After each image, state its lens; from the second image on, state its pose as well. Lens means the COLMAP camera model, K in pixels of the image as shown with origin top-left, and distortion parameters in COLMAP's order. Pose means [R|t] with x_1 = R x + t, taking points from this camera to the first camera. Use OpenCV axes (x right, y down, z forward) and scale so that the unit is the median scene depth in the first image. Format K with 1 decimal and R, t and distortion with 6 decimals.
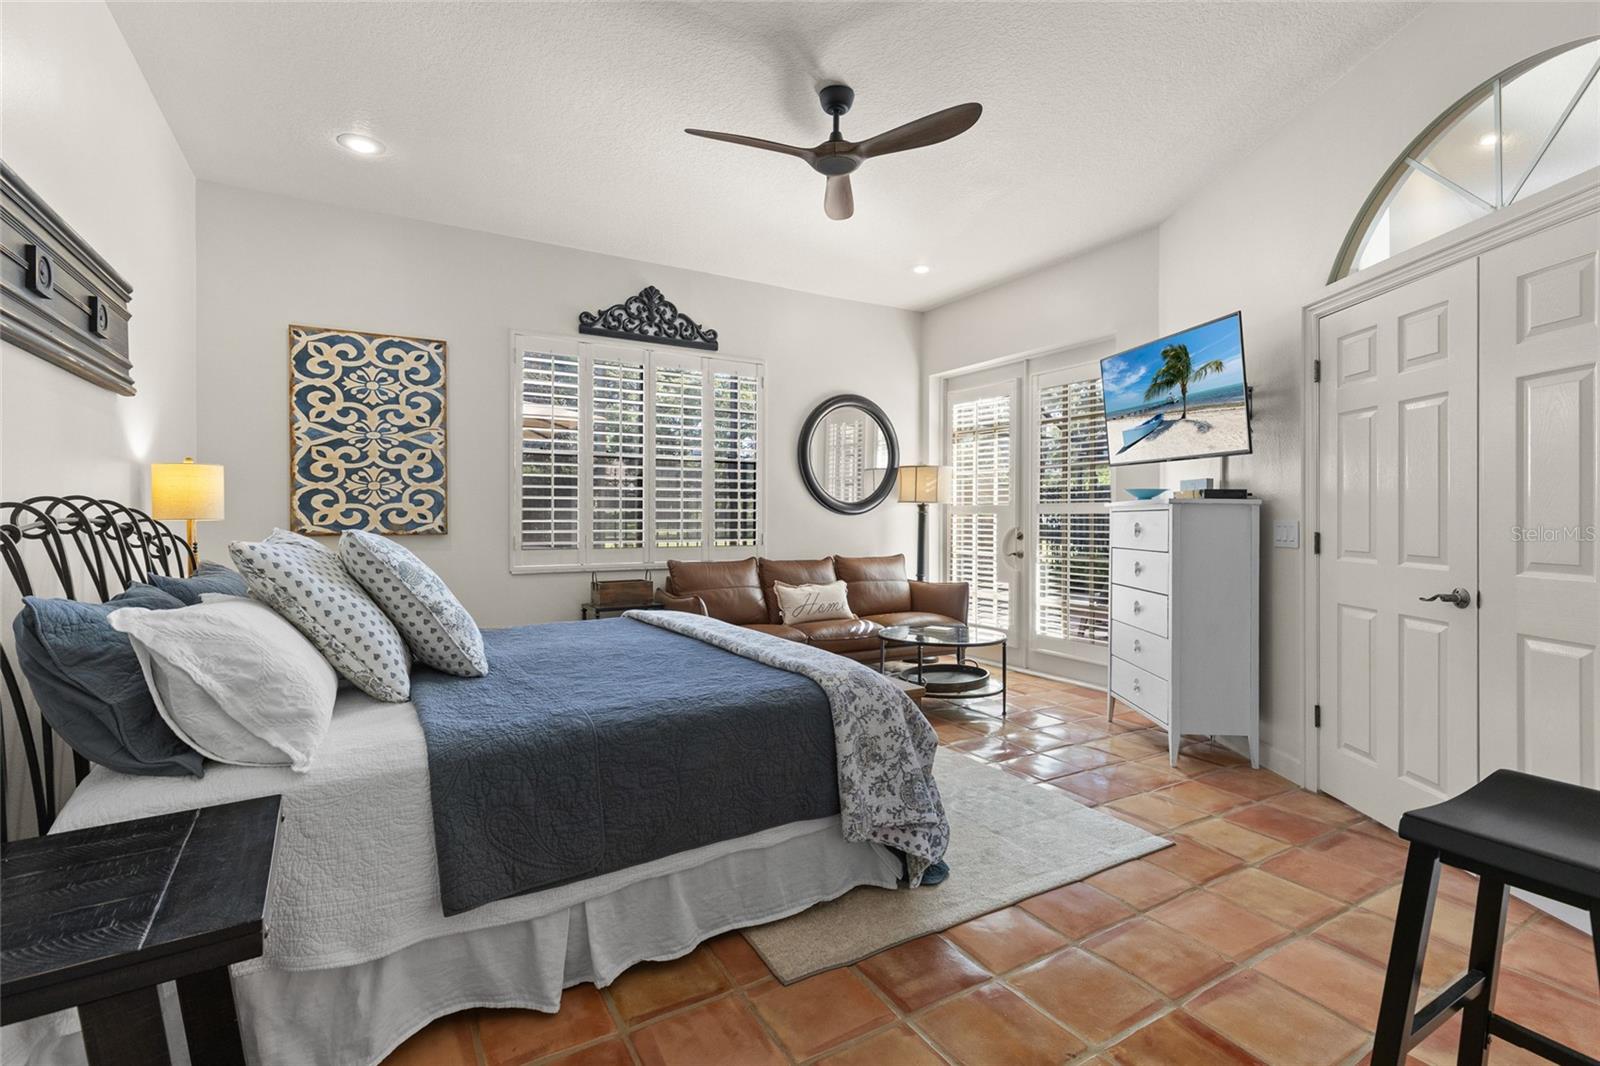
lens RADIAL K [[728.9, 0, 805.3], [0, 728.9, 518.7], [0, 0, 1]] dist [0.008658, -0.002239]
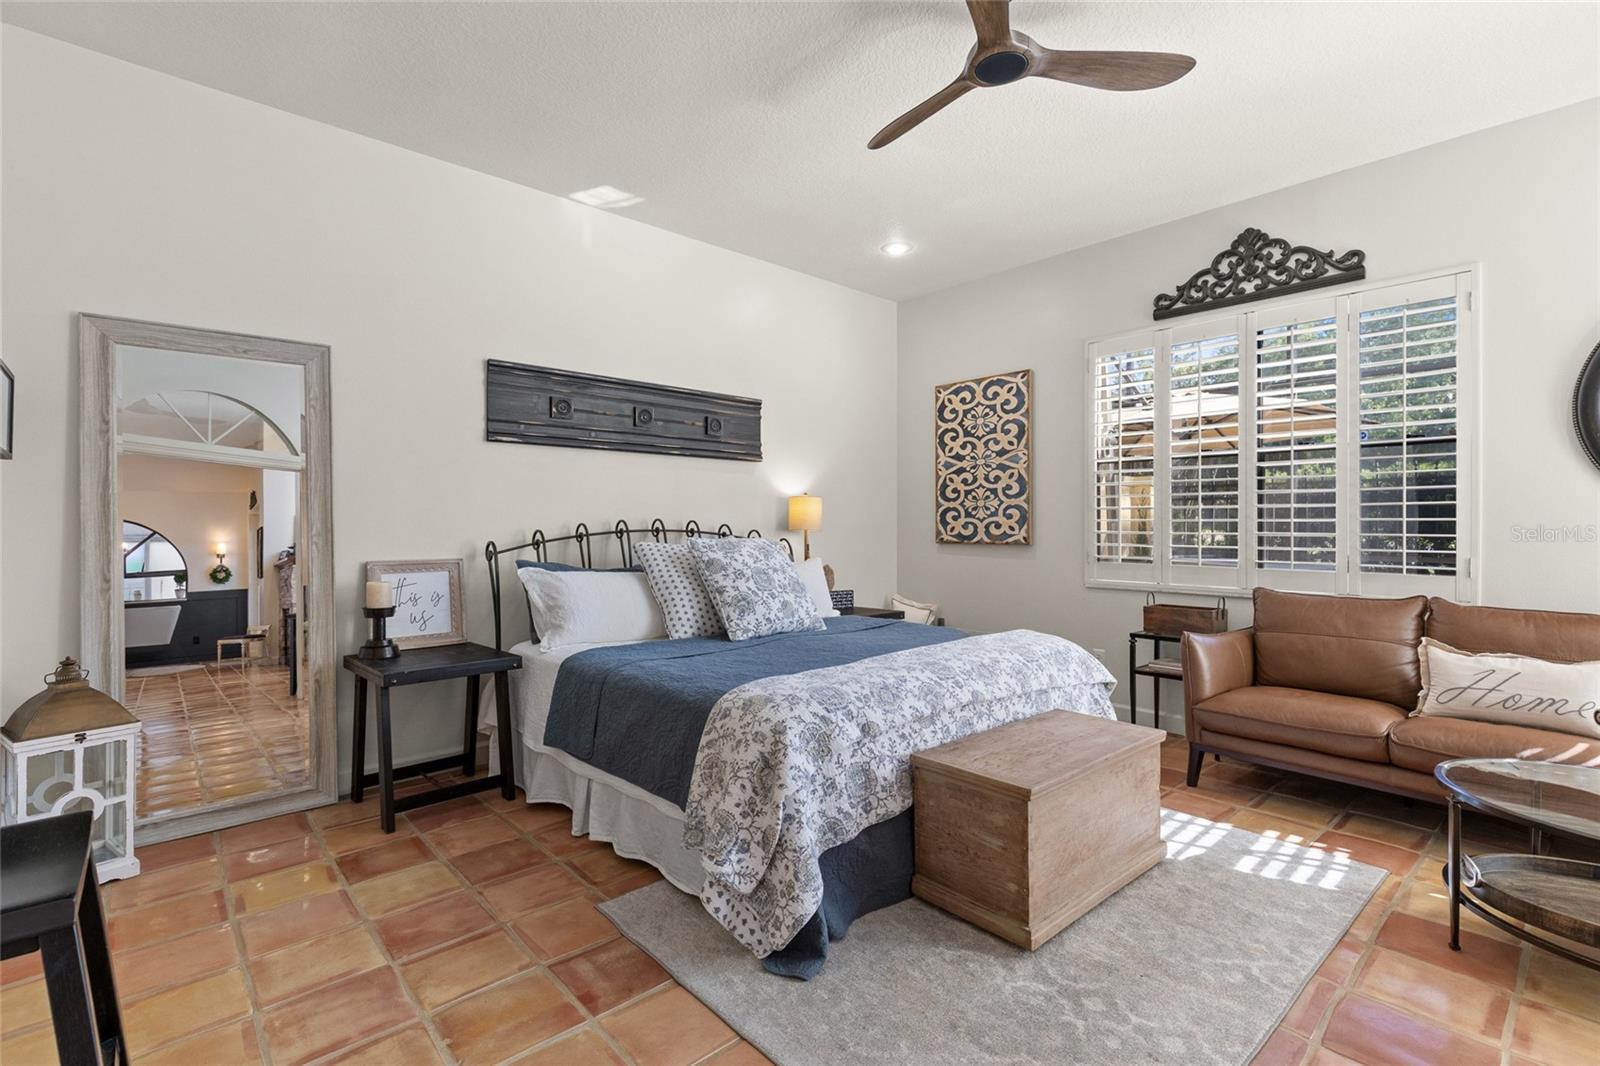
lens RADIAL K [[728.9, 0, 805.4], [0, 728.9, 532.6], [0, 0, 1]] dist [0.008658, -0.002239]
pose [[0.205228, 0.008442, -0.978678, 0.533380], [-0.002812, 0.999964, 0.008036, -0.004782], [0.978710, 0.001103, 0.205244, 0.459821]]
